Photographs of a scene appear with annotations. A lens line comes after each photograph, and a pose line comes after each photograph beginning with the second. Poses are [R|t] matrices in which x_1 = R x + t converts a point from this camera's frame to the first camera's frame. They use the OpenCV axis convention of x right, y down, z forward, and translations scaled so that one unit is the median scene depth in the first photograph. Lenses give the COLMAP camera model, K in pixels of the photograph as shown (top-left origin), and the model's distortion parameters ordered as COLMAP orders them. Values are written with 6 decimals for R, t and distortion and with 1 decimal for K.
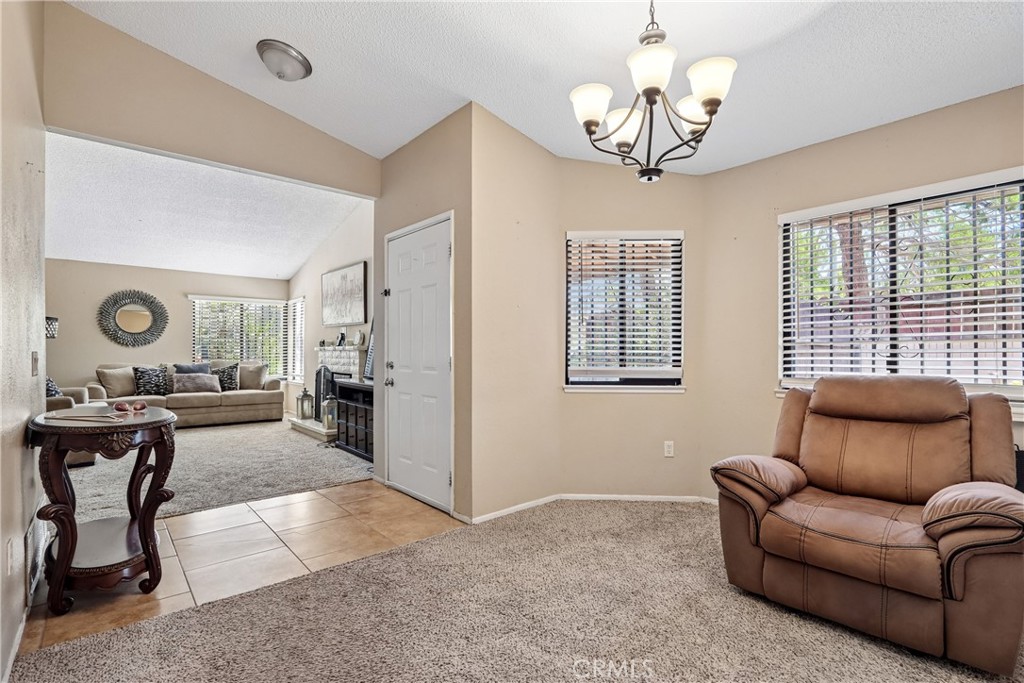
lens RADIAL K [[472.9, 0, 525.3], [0, 472.9, 351.3], [0, 0, 1]] dist [-0.000664, -0.000457]
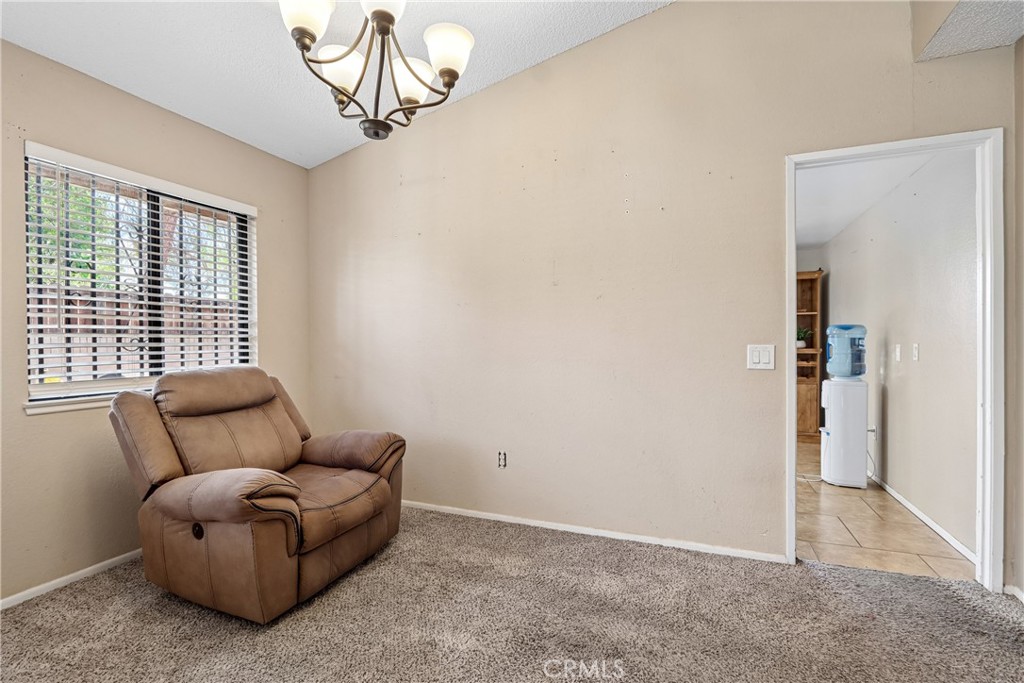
lens RADIAL K [[472.9, 0, 525.3], [0, 472.9, 351.3], [0, 0, 1]] dist [-0.000664, -0.000457]
pose [[-0.462844, -0.005111, 0.886425, -0.443006], [0.009984, 0.999890, 0.010978, 0.011774], [-0.886384, 0.013931, -0.462742, 0.870184]]
